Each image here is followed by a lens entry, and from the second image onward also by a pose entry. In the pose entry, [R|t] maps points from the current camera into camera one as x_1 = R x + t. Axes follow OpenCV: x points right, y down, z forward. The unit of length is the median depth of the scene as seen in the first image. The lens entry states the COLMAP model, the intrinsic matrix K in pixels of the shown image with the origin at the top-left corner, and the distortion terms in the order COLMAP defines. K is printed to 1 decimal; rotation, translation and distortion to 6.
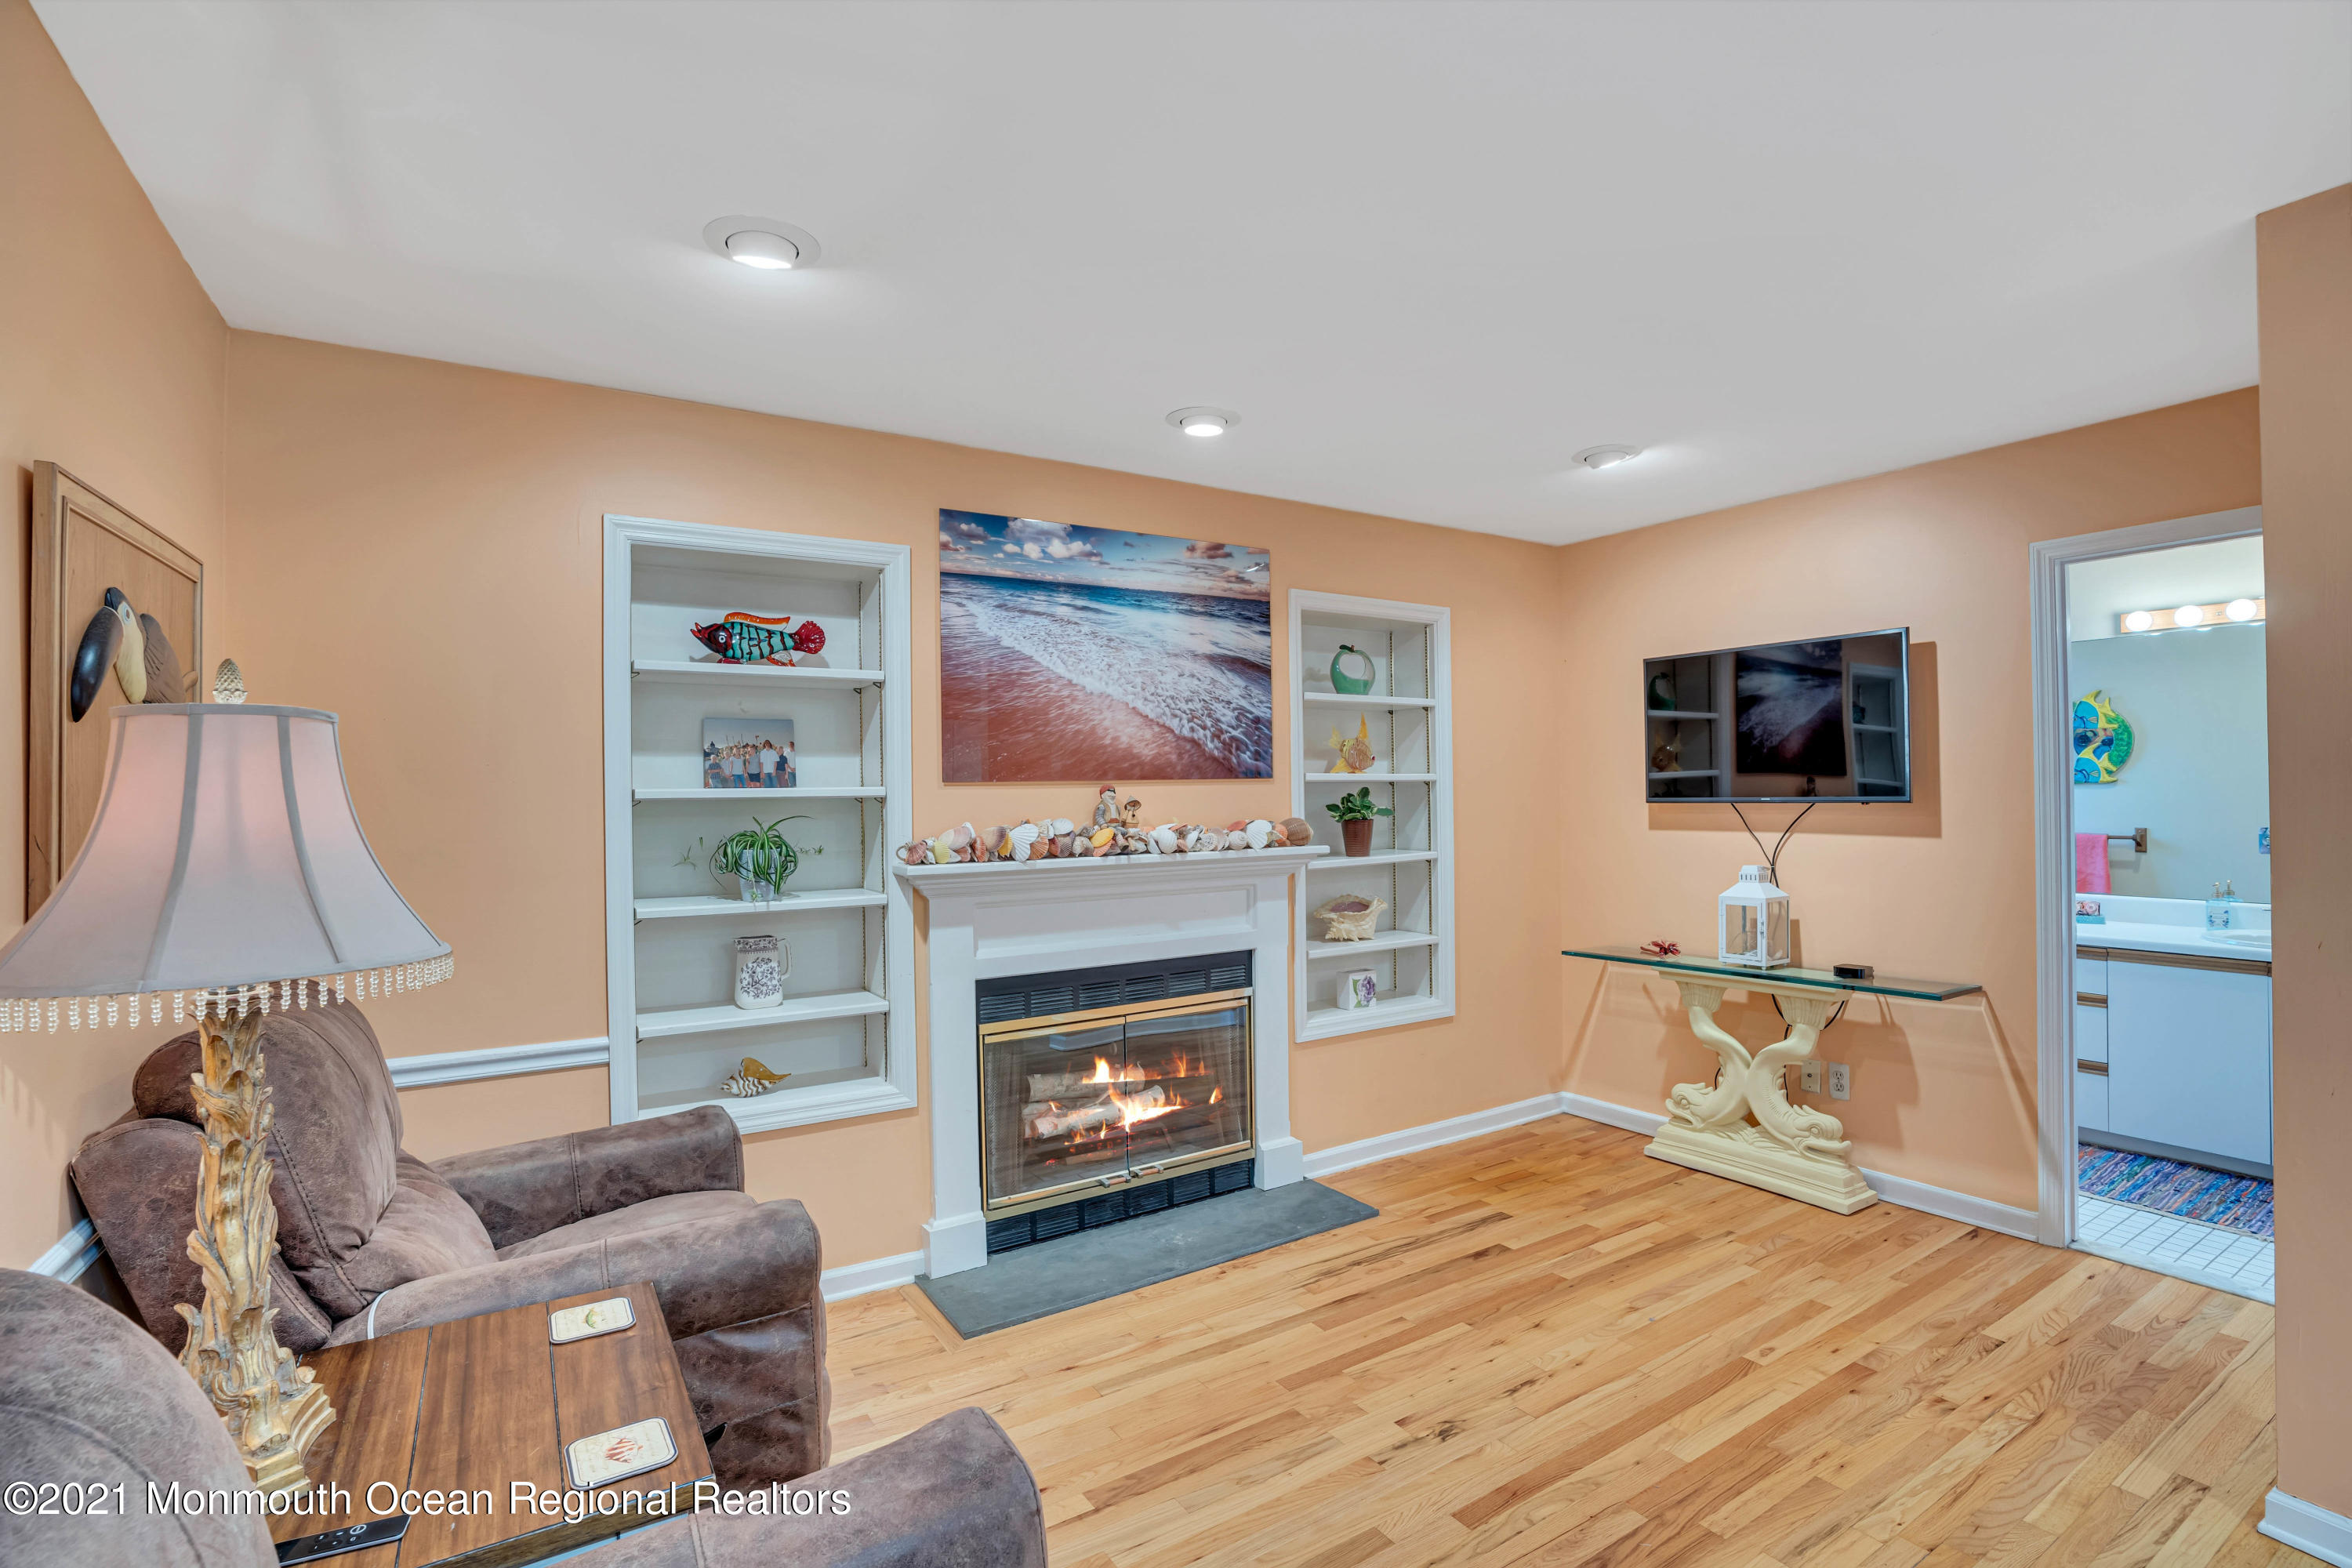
lens RADIAL K [[1091.6, 0, 1190.2], [0, 1091.6, 787.0], [0, 0, 1]] dist [-0.073355, 0.030713]
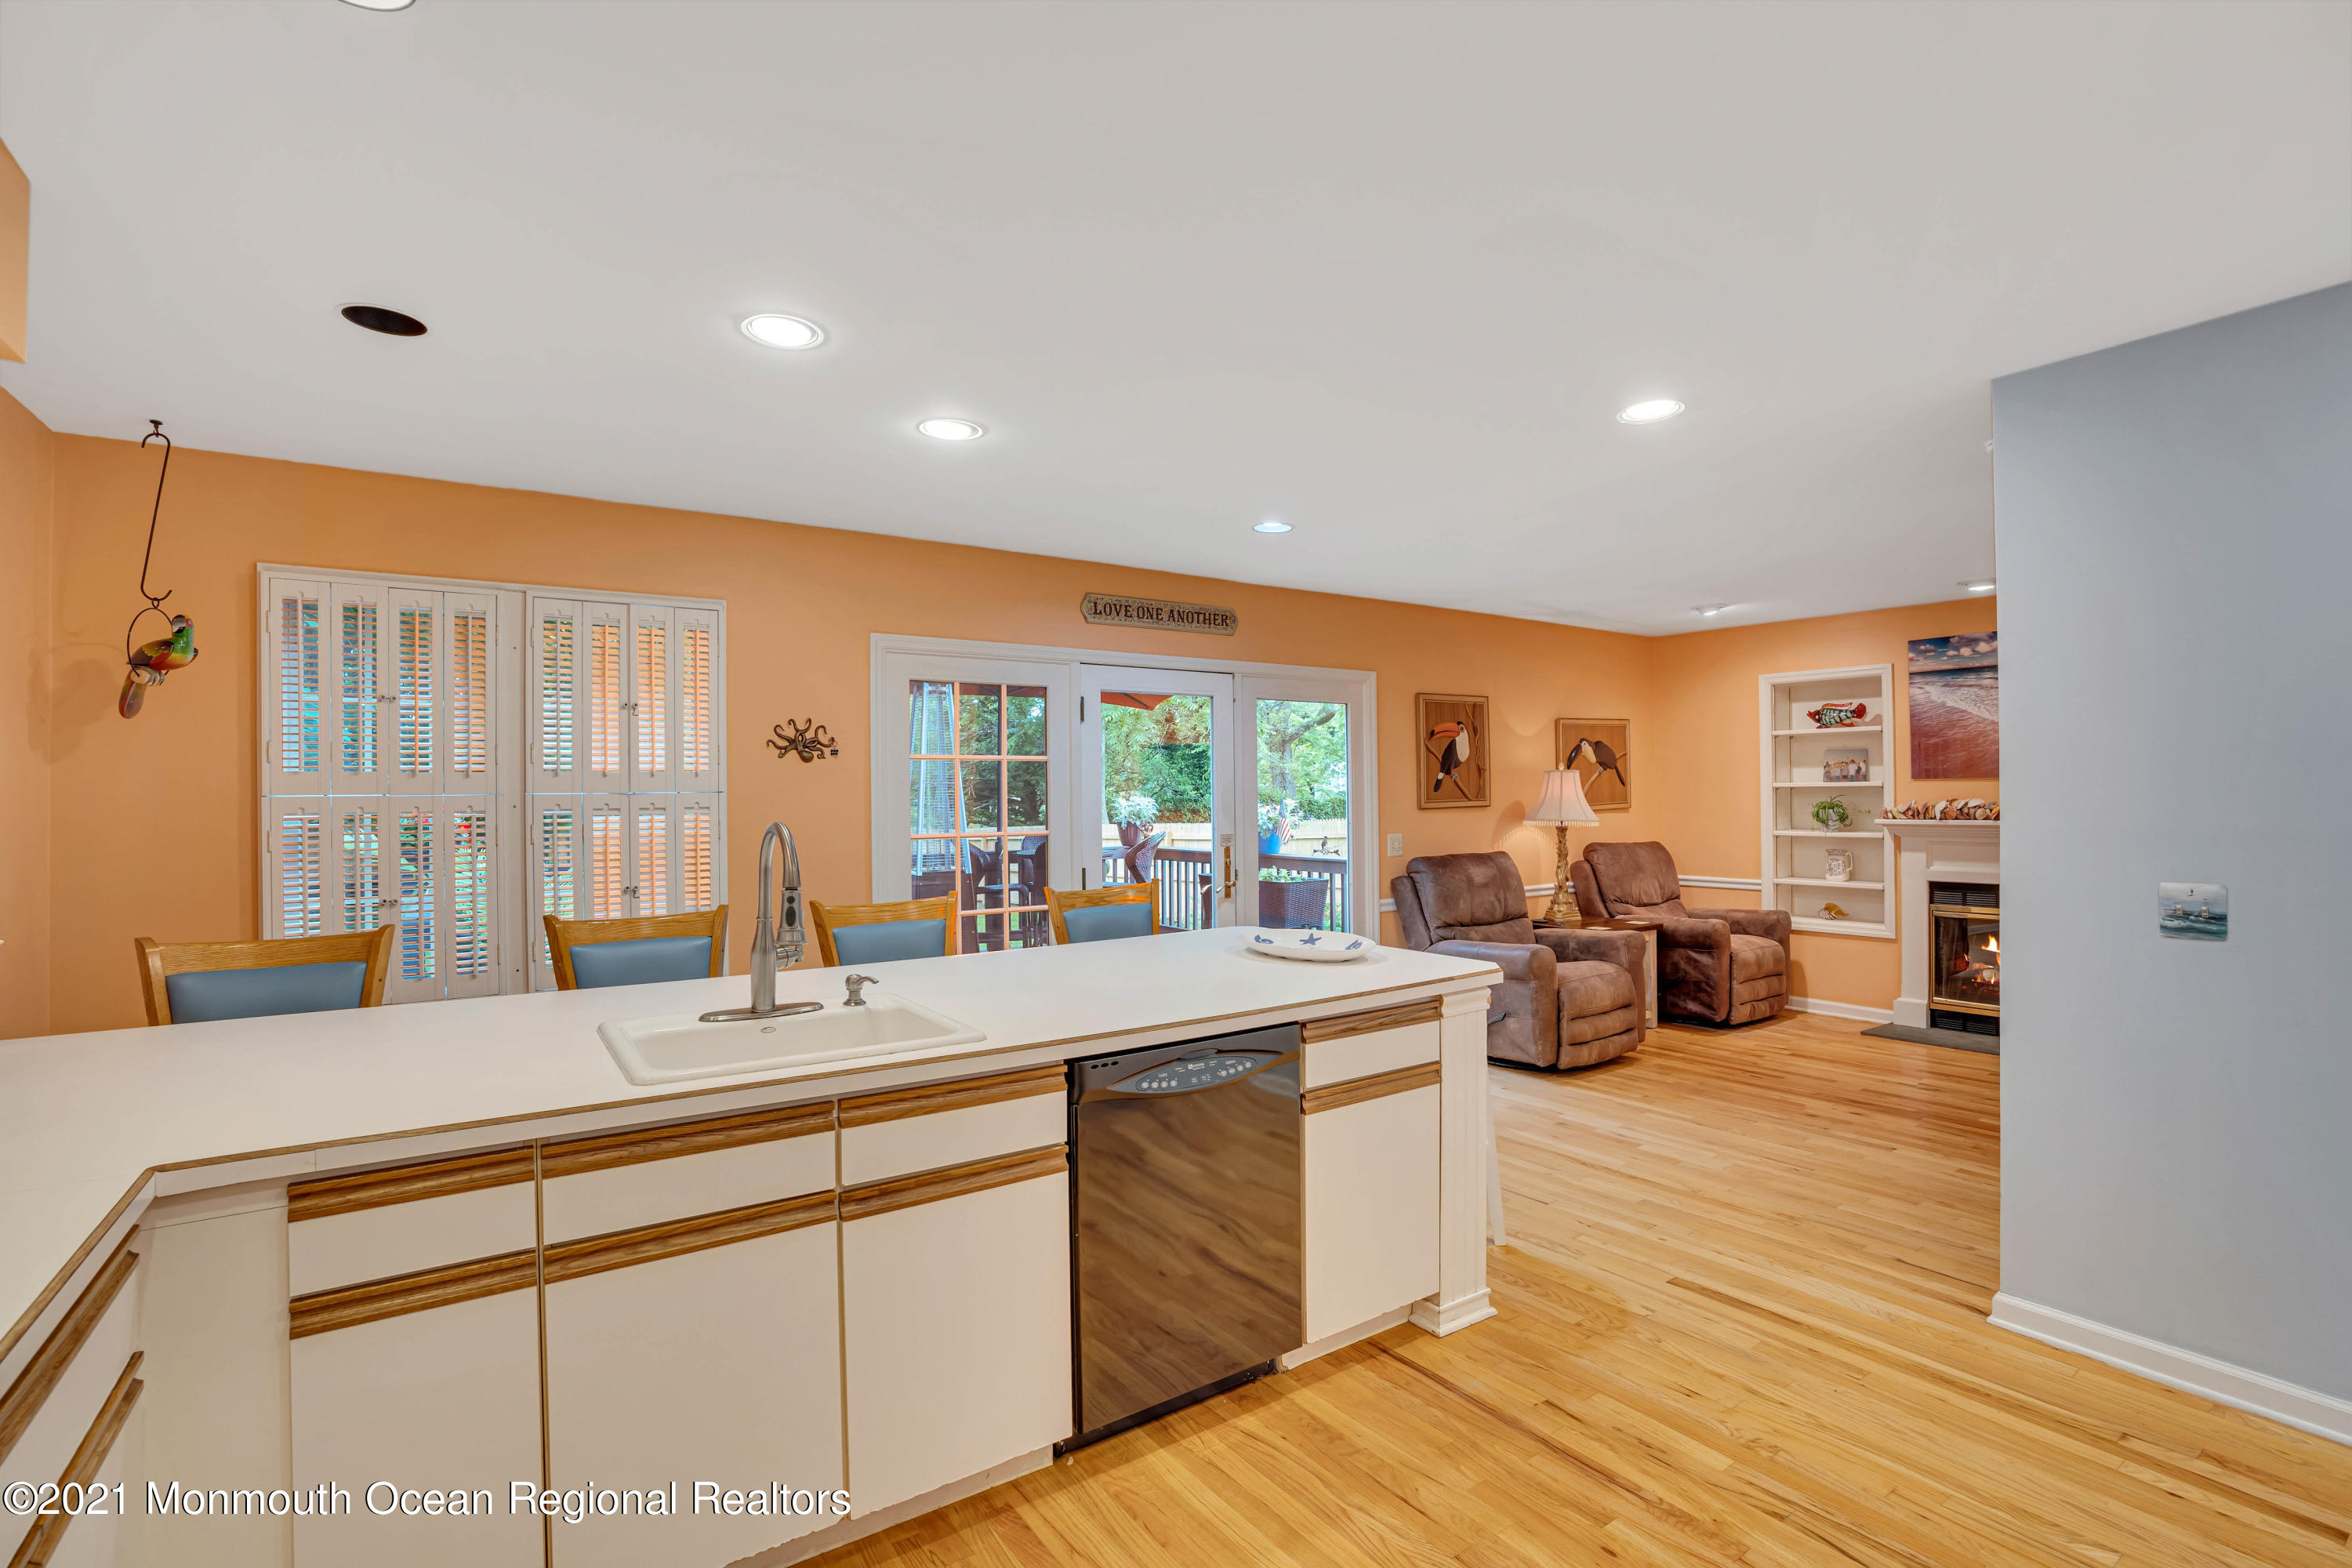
lens RADIAL K [[1091.6, 0, 1190.2], [0, 1091.6, 787.0], [0, 0, 1]] dist [-0.073355, 0.030713]
pose [[0.040231, 0.006004, -0.999172, 1.545124], [0.011878, 0.999908, 0.006487, -0.016812], [0.999120, -0.012129, 0.040156, -0.368039]]
